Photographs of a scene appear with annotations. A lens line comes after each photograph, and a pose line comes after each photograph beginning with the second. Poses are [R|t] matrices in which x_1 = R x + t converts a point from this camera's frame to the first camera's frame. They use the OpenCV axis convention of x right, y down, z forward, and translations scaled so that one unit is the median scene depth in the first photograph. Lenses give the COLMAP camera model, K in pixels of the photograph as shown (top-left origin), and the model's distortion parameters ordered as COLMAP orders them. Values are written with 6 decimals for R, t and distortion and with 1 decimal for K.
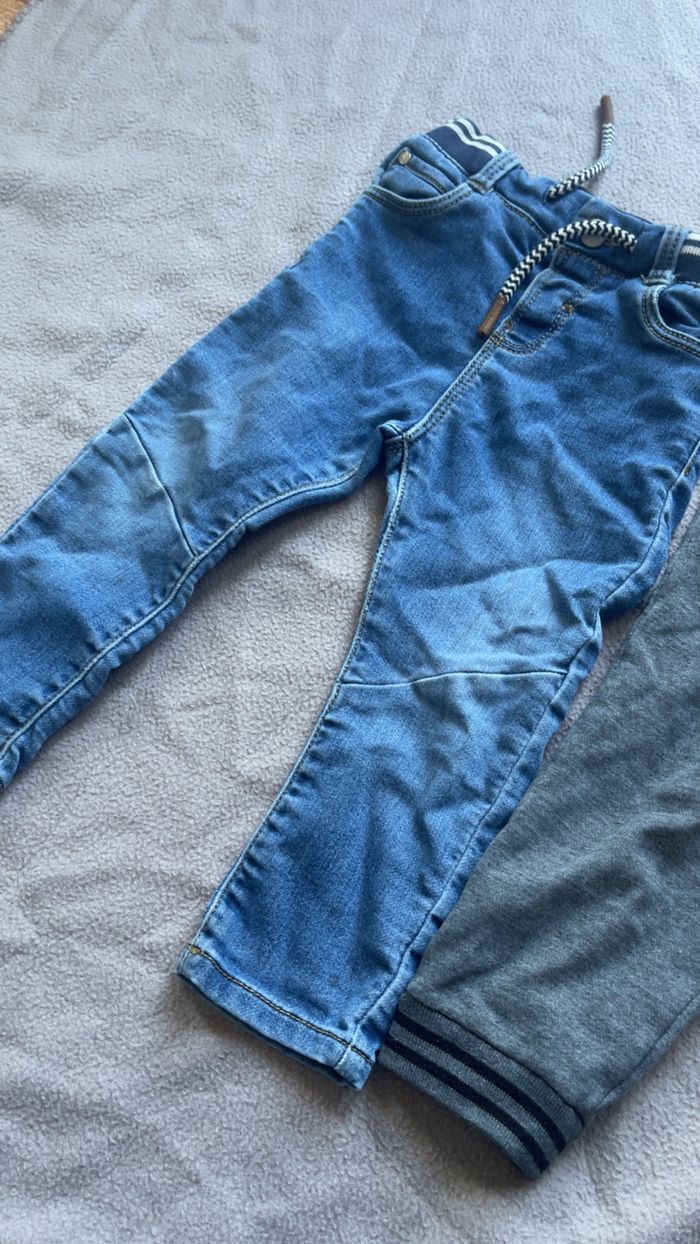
lens RADIAL K [[1000.9, 0, 356.2], [0, 1000.9, 626.9], [0, 0, 1]] dist [0.048771, -0.059091]
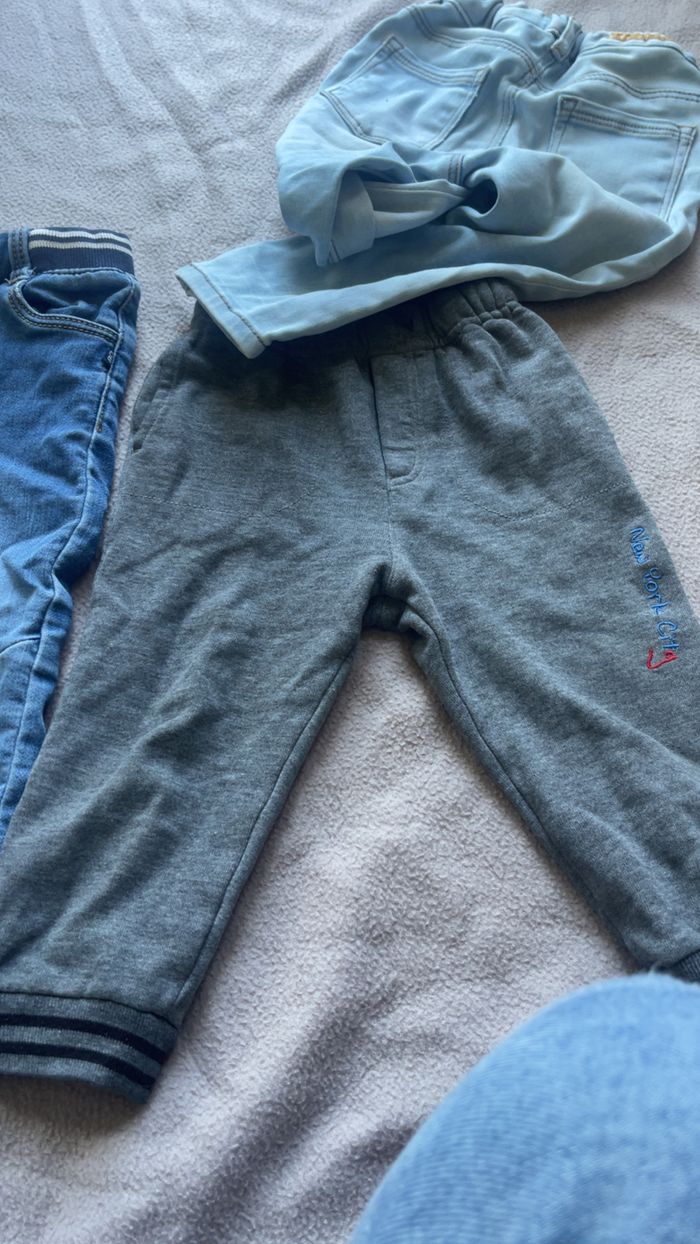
lens RADIAL K [[1000.9, 0, 356.2], [0, 1000.9, 626.9], [0, 0, 1]] dist [0.048771, -0.059091]
pose [[0.895407, -0.368109, 0.250483, 0.248954], [0.390920, 0.919249, -0.046503, 0.213190], [-0.213138, 0.139558, 0.967003, -0.066312]]
